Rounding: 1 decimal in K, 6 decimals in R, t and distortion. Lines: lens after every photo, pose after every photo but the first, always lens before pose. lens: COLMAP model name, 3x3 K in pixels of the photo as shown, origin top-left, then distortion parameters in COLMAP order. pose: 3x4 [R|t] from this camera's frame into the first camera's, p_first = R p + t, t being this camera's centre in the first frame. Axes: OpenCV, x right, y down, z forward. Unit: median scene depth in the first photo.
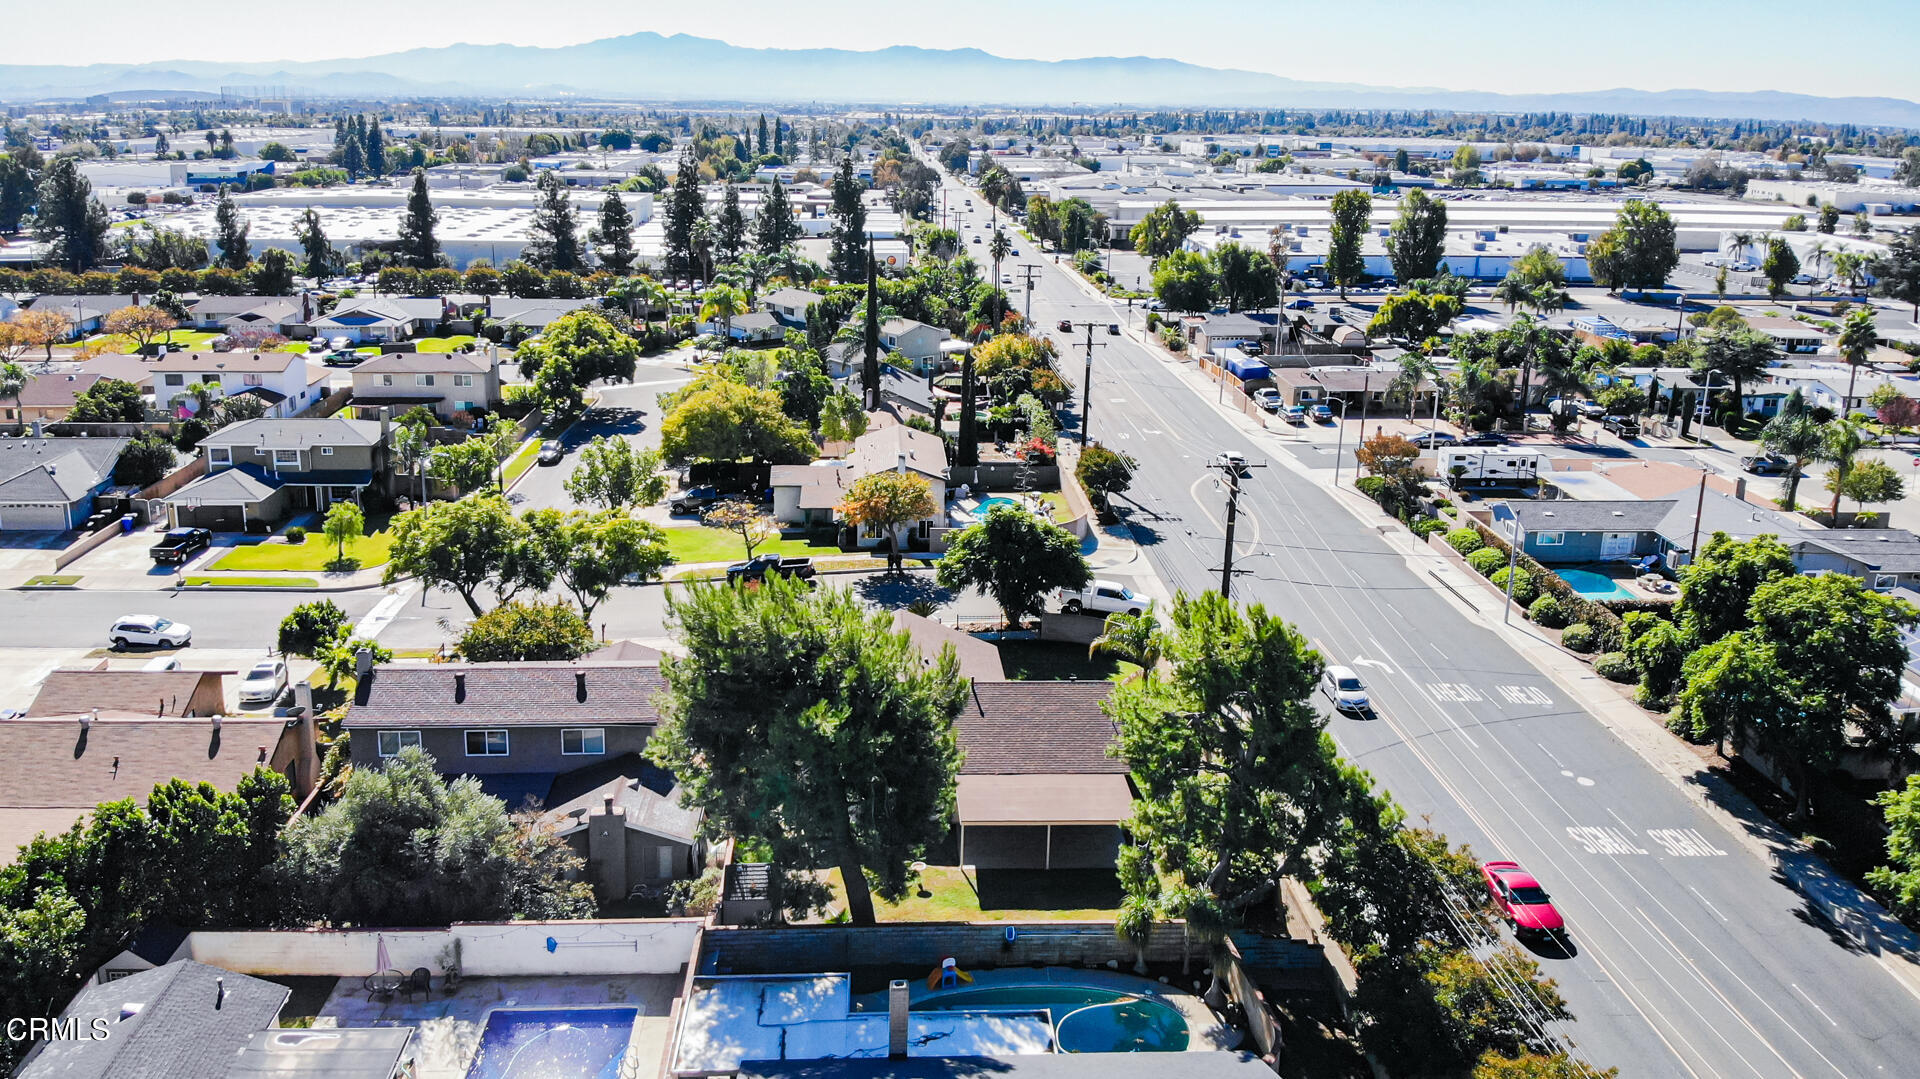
lens RADIAL K [[1444.7, 0, 955.6], [0, 1444.7, 590.7], [0, 0, 1]] dist [0.179015, -0.350668]
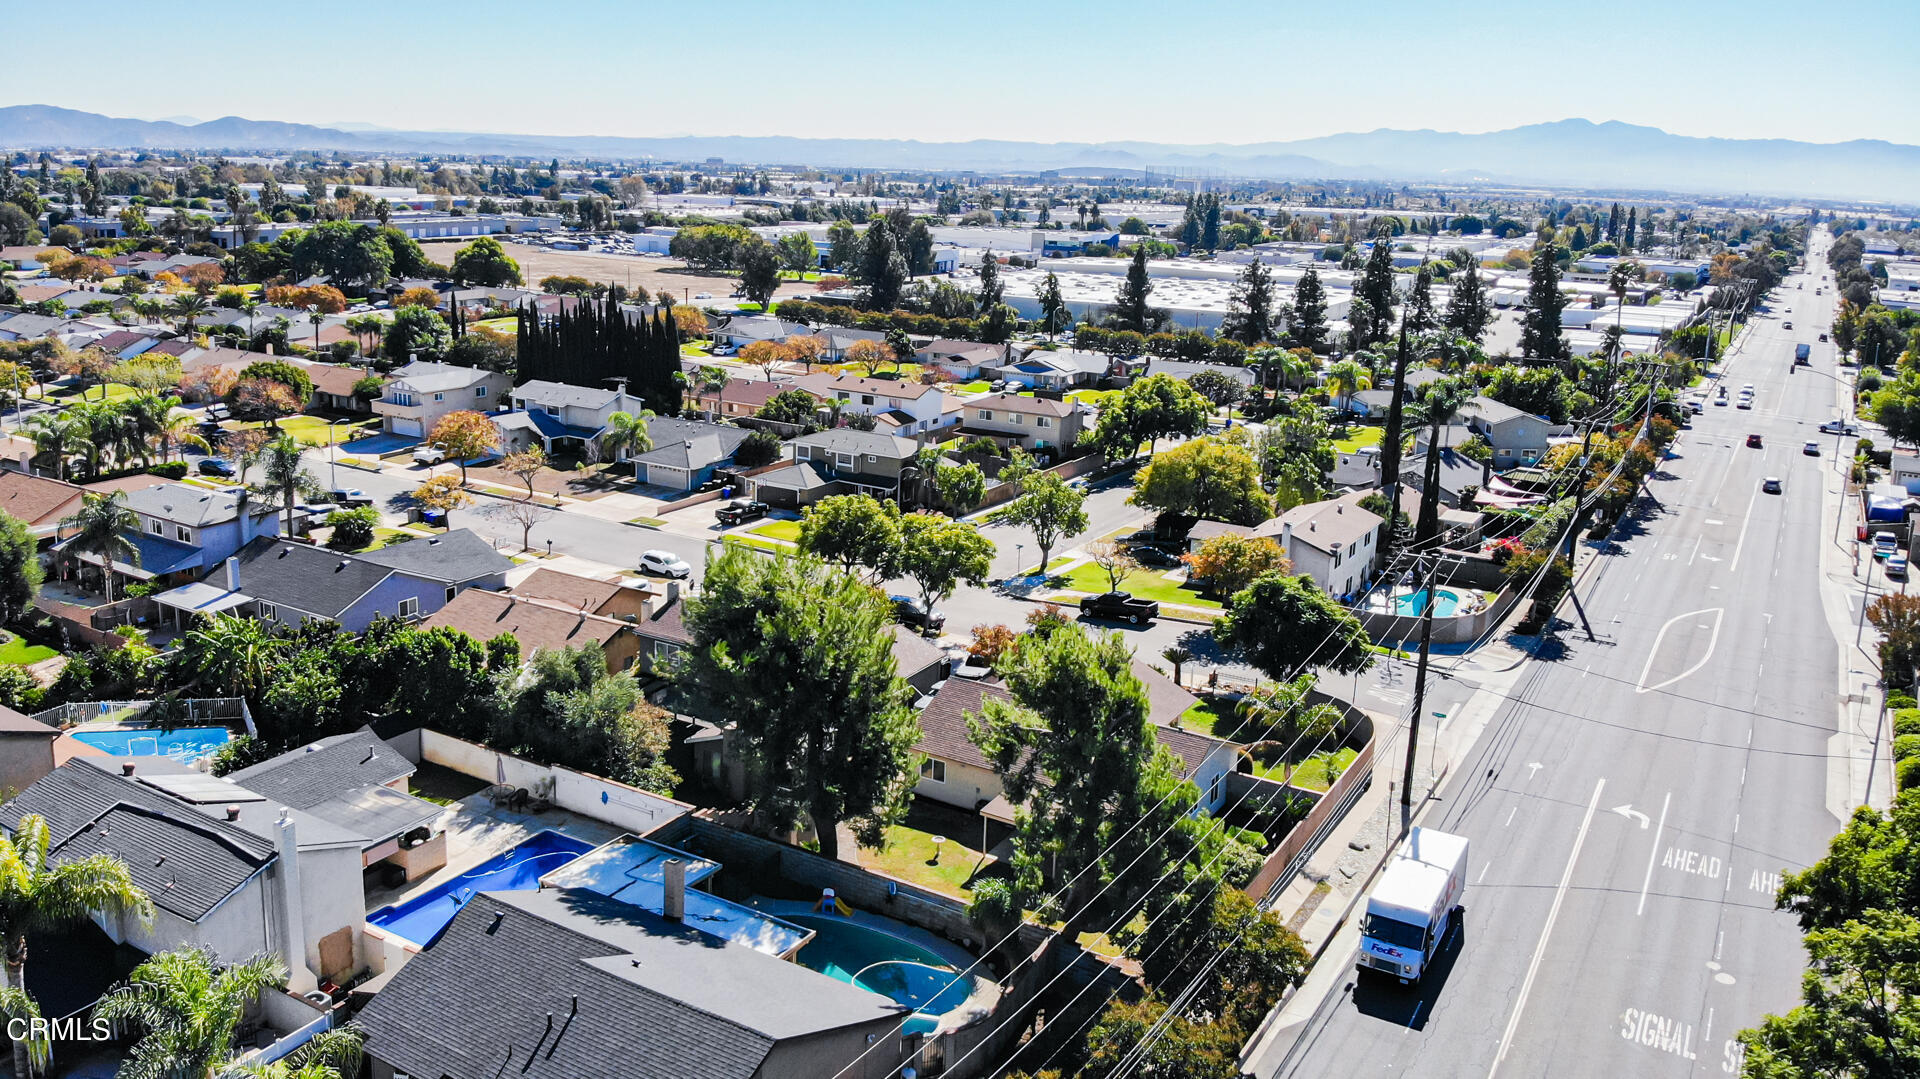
lens RADIAL K [[1444.7, 0, 955.6], [0, 1444.7, 590.7], [0, 0, 1]] dist [0.179015, -0.350668]
pose [[0.833548, 0.169000, -0.525962, 0.265476], [-0.196011, 0.980592, 0.004442, -0.004557], [0.516505, 0.099392, 0.850496, 0.008419]]
